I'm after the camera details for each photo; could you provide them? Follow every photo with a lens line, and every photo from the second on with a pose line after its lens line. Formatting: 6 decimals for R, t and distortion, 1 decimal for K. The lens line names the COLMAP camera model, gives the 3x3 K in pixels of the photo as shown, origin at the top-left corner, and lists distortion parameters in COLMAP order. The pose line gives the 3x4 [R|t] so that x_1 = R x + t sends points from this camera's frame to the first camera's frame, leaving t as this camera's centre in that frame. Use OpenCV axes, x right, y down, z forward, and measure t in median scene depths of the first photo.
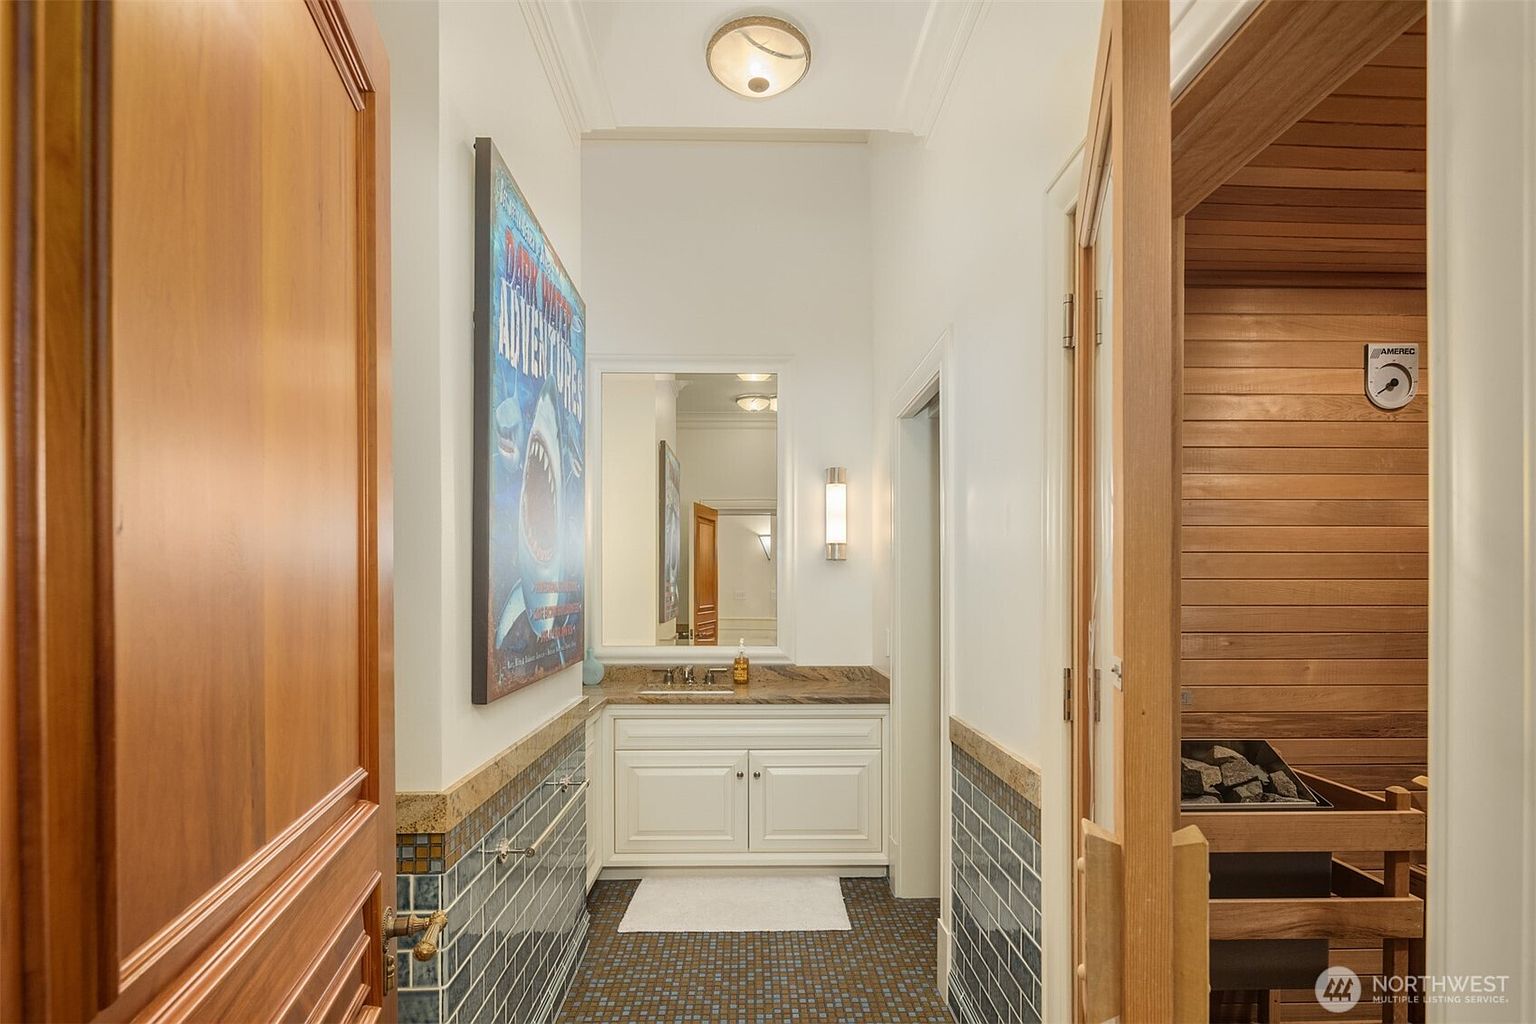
lens RADIAL K [[740.7, 0, 763.0], [0, 740.7, 515.3], [0, 0, 1]] dist [-0.001122, -0.001434]
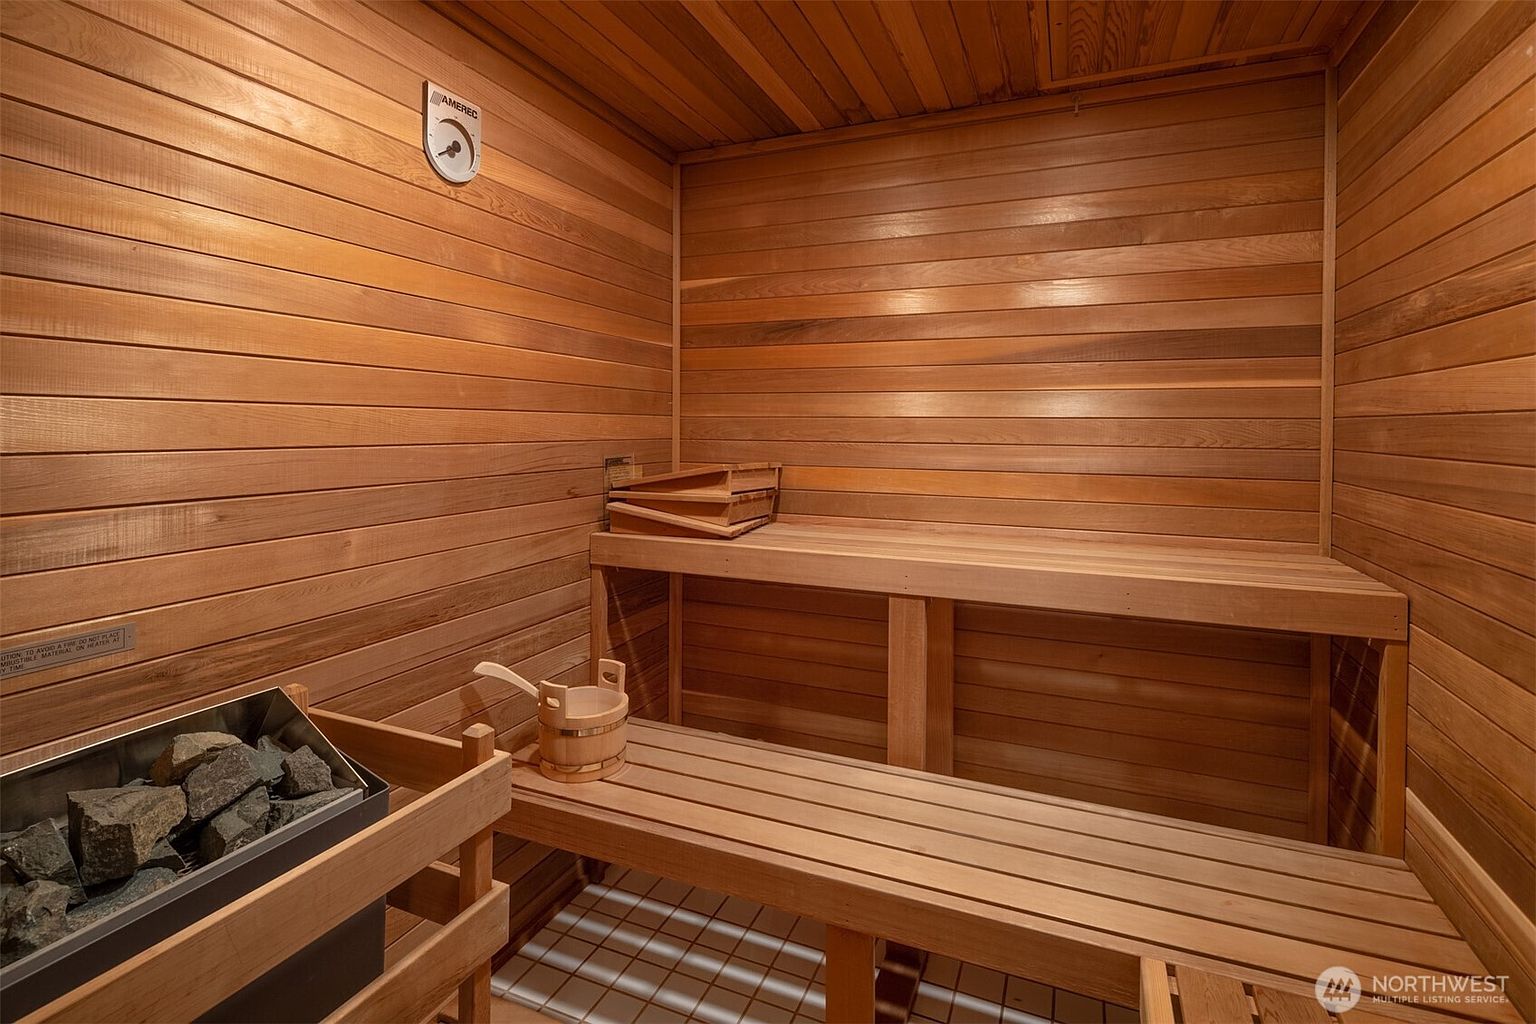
lens RADIAL K [[740.7, 0, 763.0], [0, 740.7, 515.3], [0, 0, 1]] dist [-0.001122, -0.001434]
pose [[0.413217, -0.106135, 0.904426, 0.306246], [-0.096349, 0.982514, 0.159319, 0.045034], [-0.905521, -0.152974, 0.395766, 0.423310]]
